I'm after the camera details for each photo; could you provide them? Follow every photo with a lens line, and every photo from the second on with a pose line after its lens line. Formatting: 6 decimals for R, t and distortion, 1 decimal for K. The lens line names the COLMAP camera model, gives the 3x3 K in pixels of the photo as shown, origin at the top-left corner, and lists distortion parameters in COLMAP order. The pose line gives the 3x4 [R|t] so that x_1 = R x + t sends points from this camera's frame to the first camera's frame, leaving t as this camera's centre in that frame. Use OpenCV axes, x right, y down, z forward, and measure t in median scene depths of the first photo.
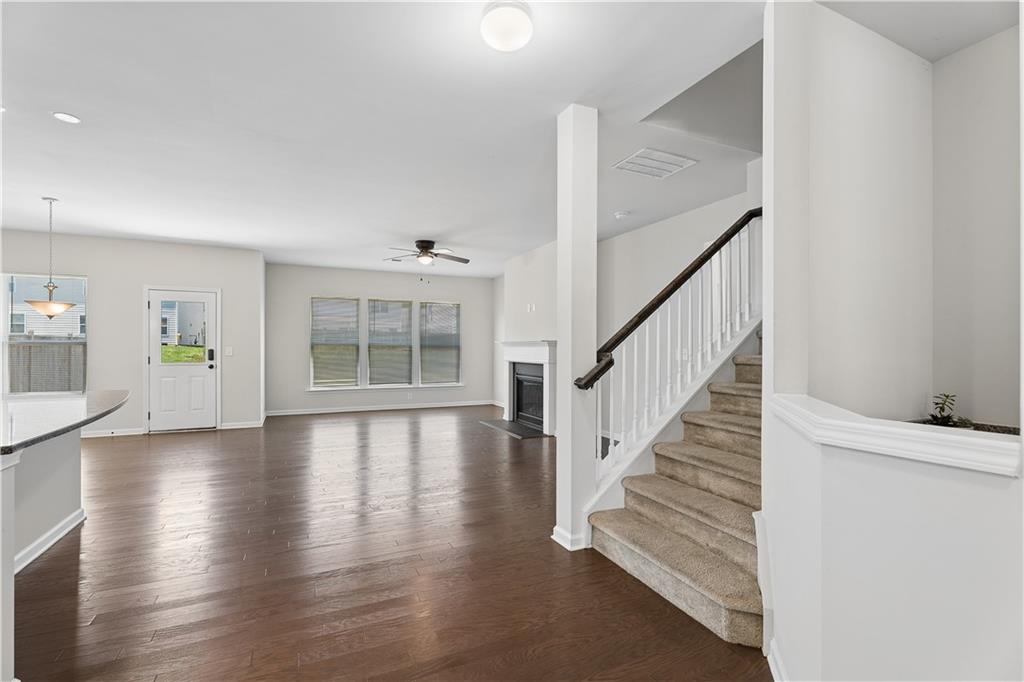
lens RADIAL K [[460.4, 0, 510.3], [0, 460.4, 346.5], [0, 0, 1]] dist [-0.000820, -0.000322]
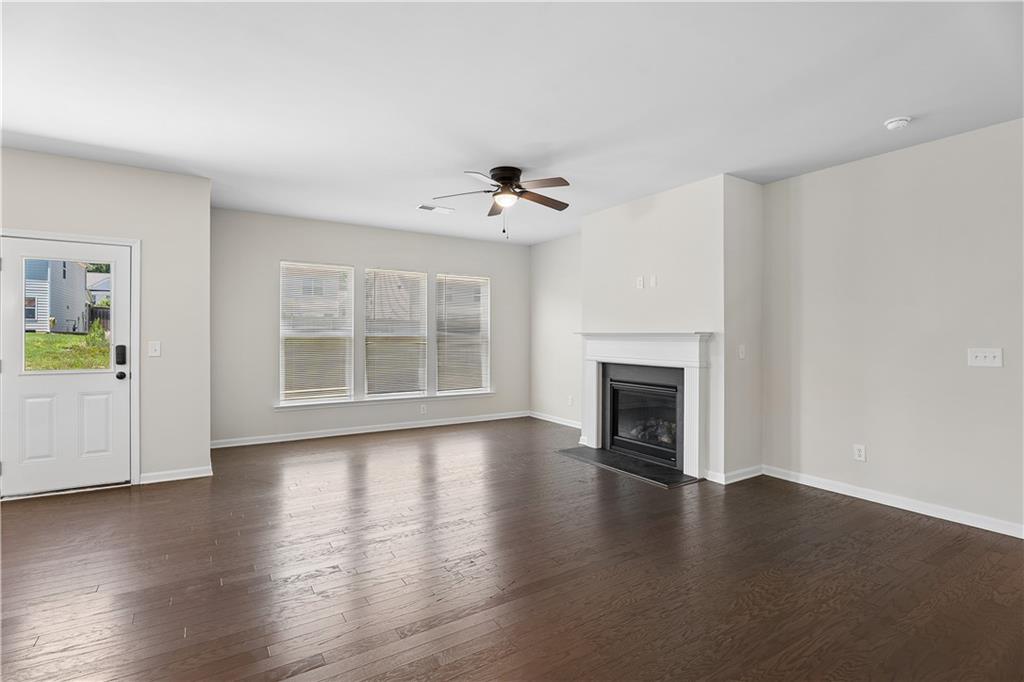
lens RADIAL K [[490.8, 0, 515.9], [0, 490.8, 336.0], [0, 0, 1]] dist [-0.012596, 0.000987]
pose [[0.990109, 0.002331, 0.140280, -0.223789], [-0.002896, 0.999989, 0.003819, -0.007970], [-0.140270, -0.004187, 0.990104, 0.298973]]
